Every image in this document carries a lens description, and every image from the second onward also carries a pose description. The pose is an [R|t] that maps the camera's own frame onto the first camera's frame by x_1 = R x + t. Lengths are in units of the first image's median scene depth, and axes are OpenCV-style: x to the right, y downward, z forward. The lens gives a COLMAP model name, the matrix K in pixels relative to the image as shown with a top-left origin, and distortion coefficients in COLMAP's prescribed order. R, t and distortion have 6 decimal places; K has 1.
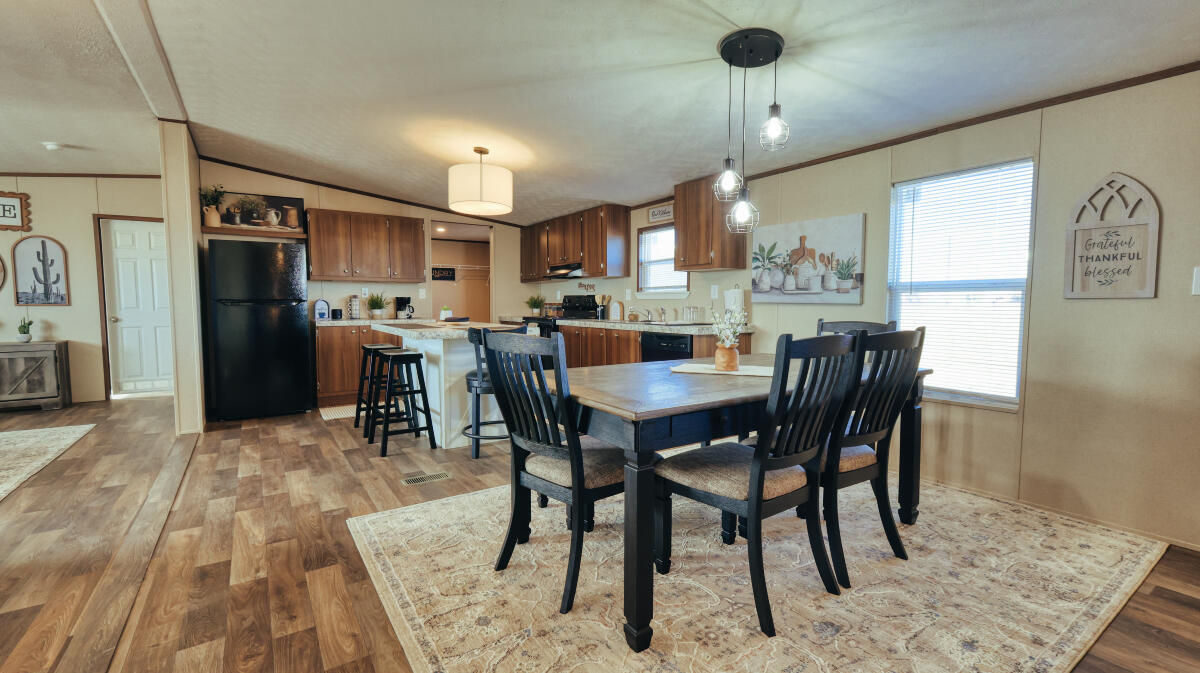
lens RADIAL K [[516.9, 0, 601.0], [0, 516.9, 336.5], [0, 0, 1]] dist [-0.004714, 0.001356]
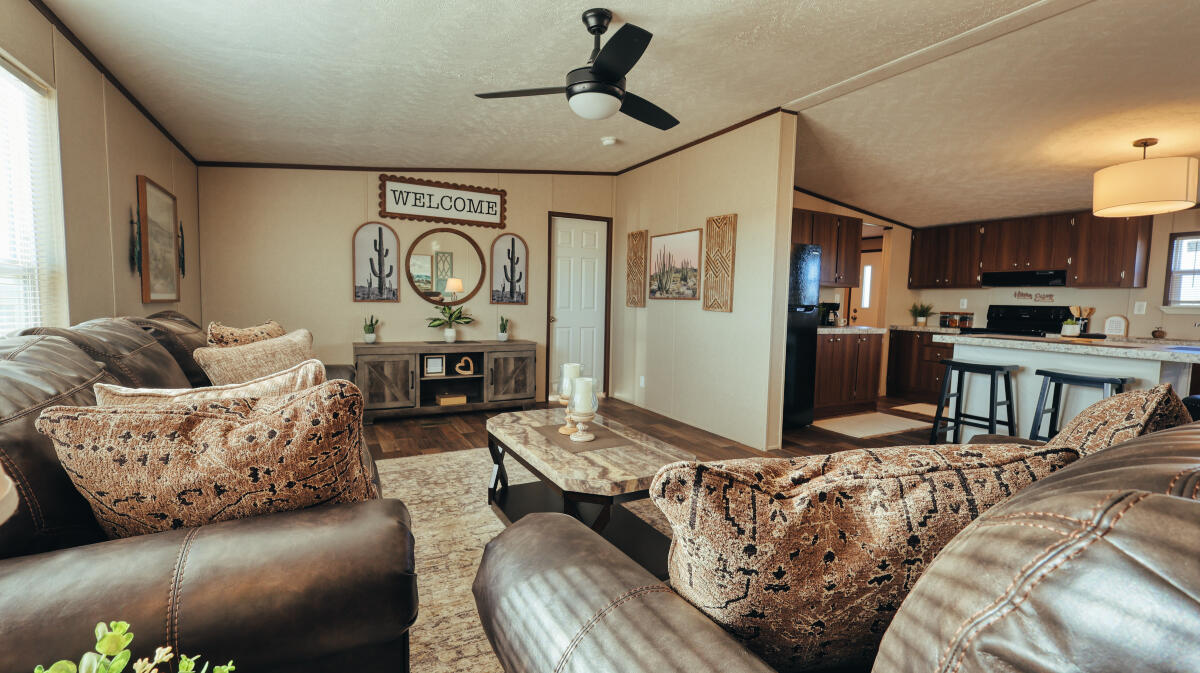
lens RADIAL K [[516.9, 0, 592.7], [0, 516.9, 337.1], [0, 0, 1]] dist [-0.004714, 0.001356]
pose [[0.993820, 0.032541, -0.106124, -0.815021], [-0.031872, 0.999460, 0.007995, -0.009650], [0.106327, -0.004563, 0.994321, 0.032061]]
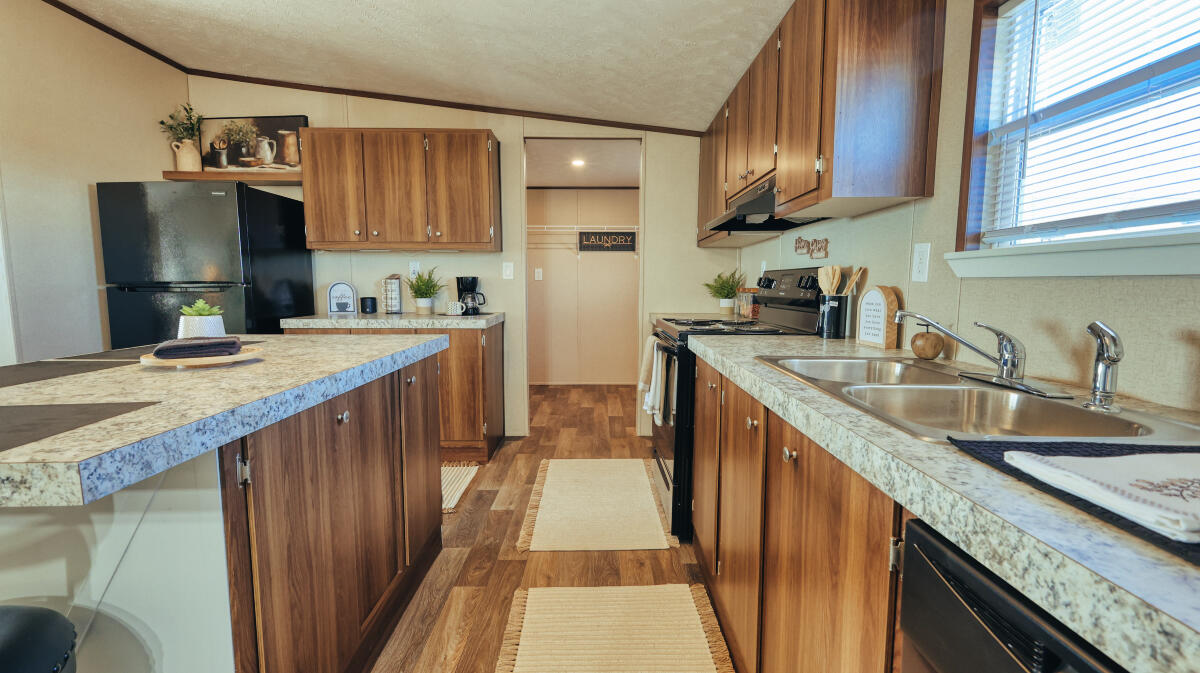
lens RADIAL K [[516.9, 0, 603.2], [0, 516.9, 336.6], [0, 0, 1]] dist [-0.004714, 0.001356]
pose [[0.833497, 0.056586, -0.549619, 0.067741], [-0.037029, 0.998226, 0.046617, -0.049086], [0.551282, -0.018503, 0.834114, 0.697190]]
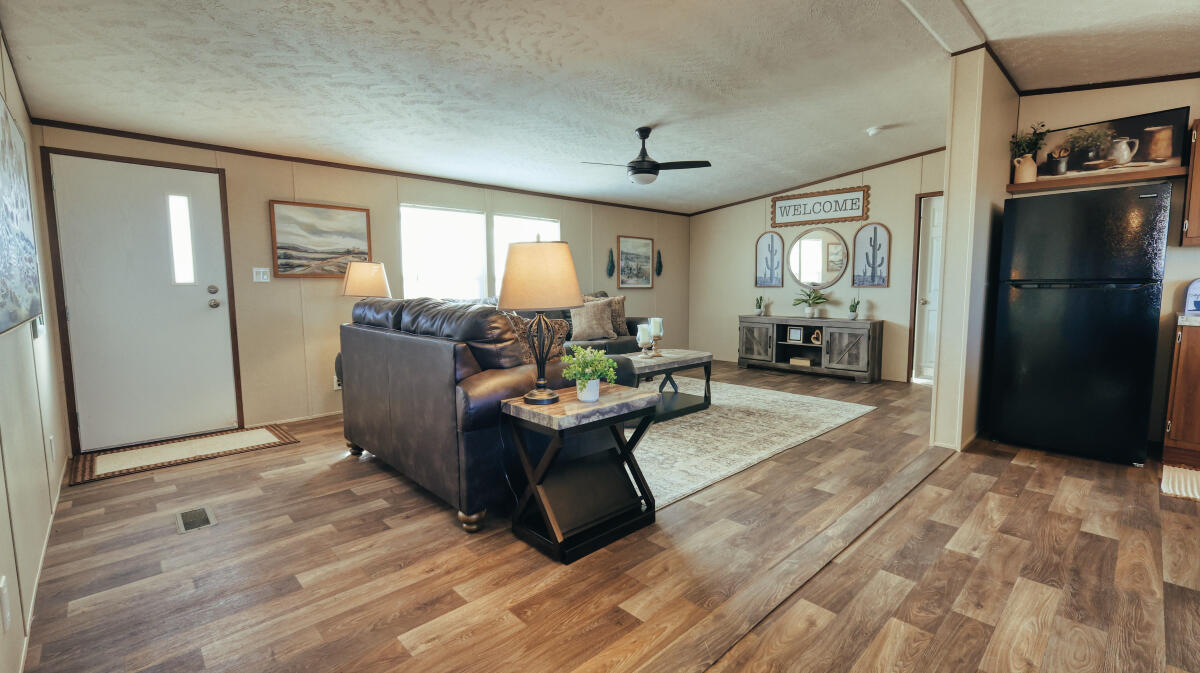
lens RADIAL K [[516.9, 0, 604.0], [0, 516.9, 335.2], [0, 0, 1]] dist [-0.004714, 0.001356]
pose [[0.163934, 0.095099, -0.981877, -0.087965], [-0.060557, 0.994435, 0.086205, -0.018517], [0.984611, 0.045327, 0.168780, 0.263020]]
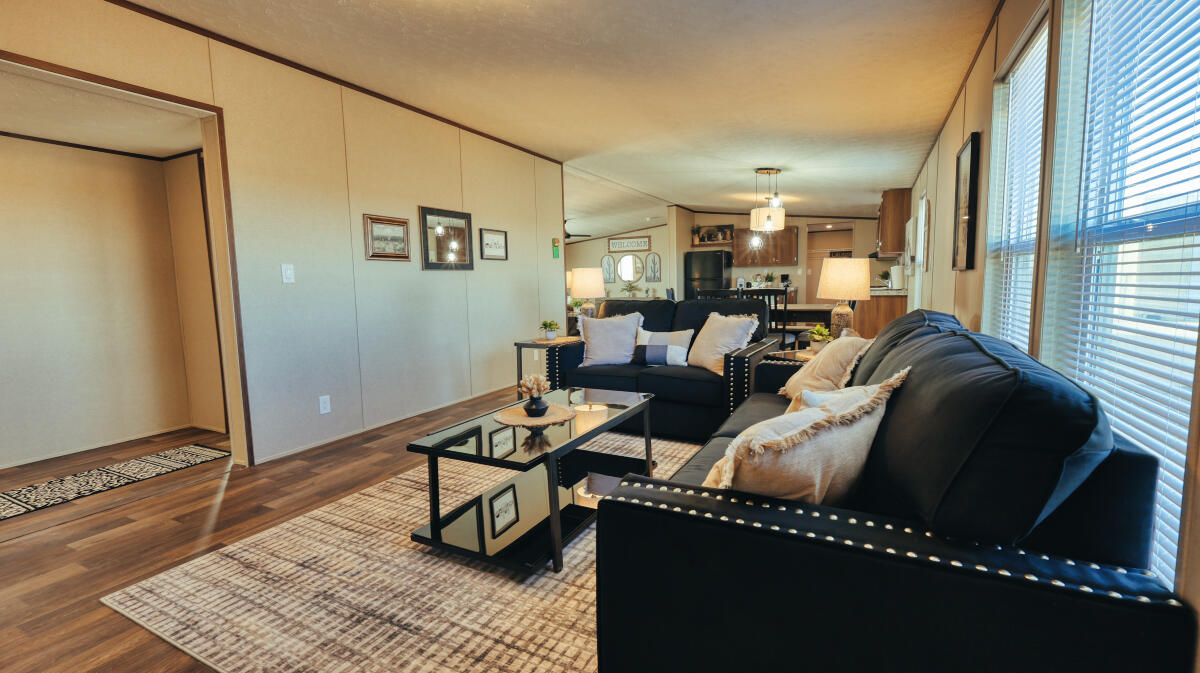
lens RADIAL K [[516.9, 0, 590.4], [0, 516.9, 336.4], [0, 0, 1]] dist [-0.004714, 0.001356]
pose [[0.451889, 0.083237, -0.888182, 0.941652], [-0.039110, 0.996529, 0.073492, 0.027692], [0.891216, 0.001526, 0.453576, -0.349627]]
